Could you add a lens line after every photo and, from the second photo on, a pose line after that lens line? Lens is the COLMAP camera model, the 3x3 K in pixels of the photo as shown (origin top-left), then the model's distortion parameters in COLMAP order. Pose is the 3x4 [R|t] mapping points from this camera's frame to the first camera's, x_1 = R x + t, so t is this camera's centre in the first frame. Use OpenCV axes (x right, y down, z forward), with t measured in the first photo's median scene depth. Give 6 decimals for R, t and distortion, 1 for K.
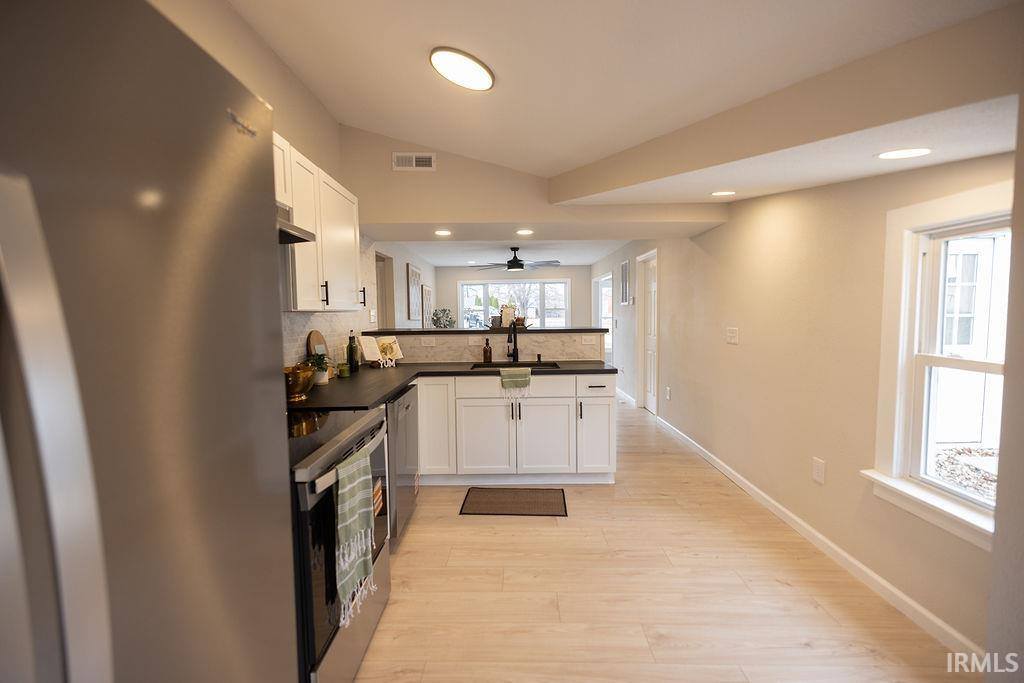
lens RADIAL K [[431.9, 0, 512.8], [0, 431.9, 337.8], [0, 0, 1]] dist [0.001160, 0.000666]
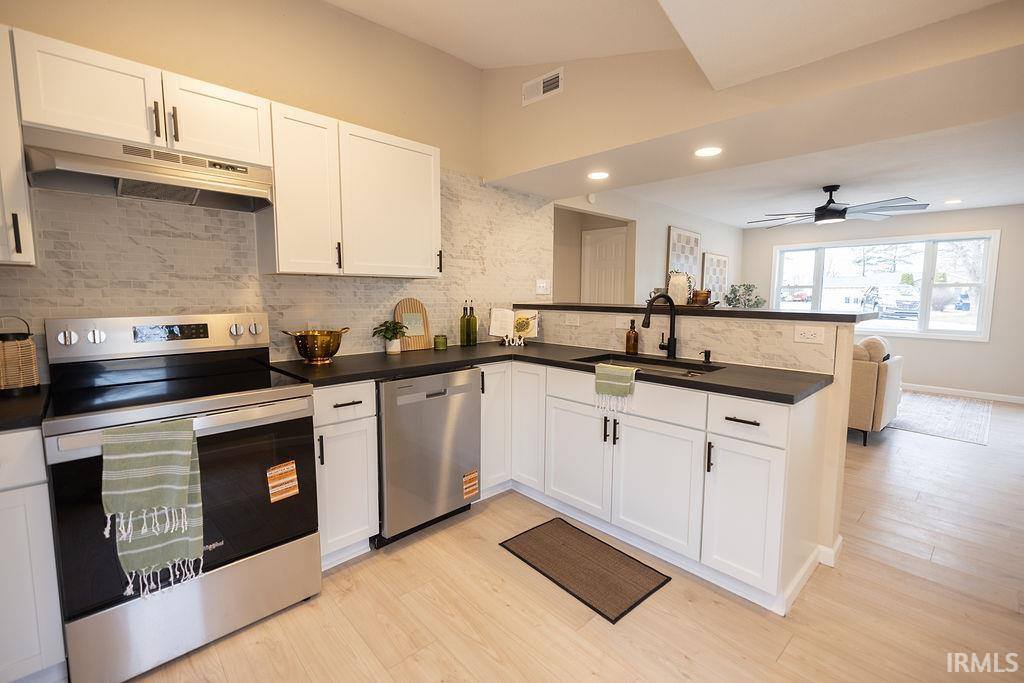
lens RADIAL K [[449.6, 0, 513.0], [0, 449.6, 338.1], [0, 0, 1]] dist [0.003737, 0.000583]
pose [[0.686760, 0.089717, -0.721326, 0.366878], [-0.056729, 0.995942, 0.069863, -0.009492], [0.724667, -0.007058, 0.689063, 0.397253]]
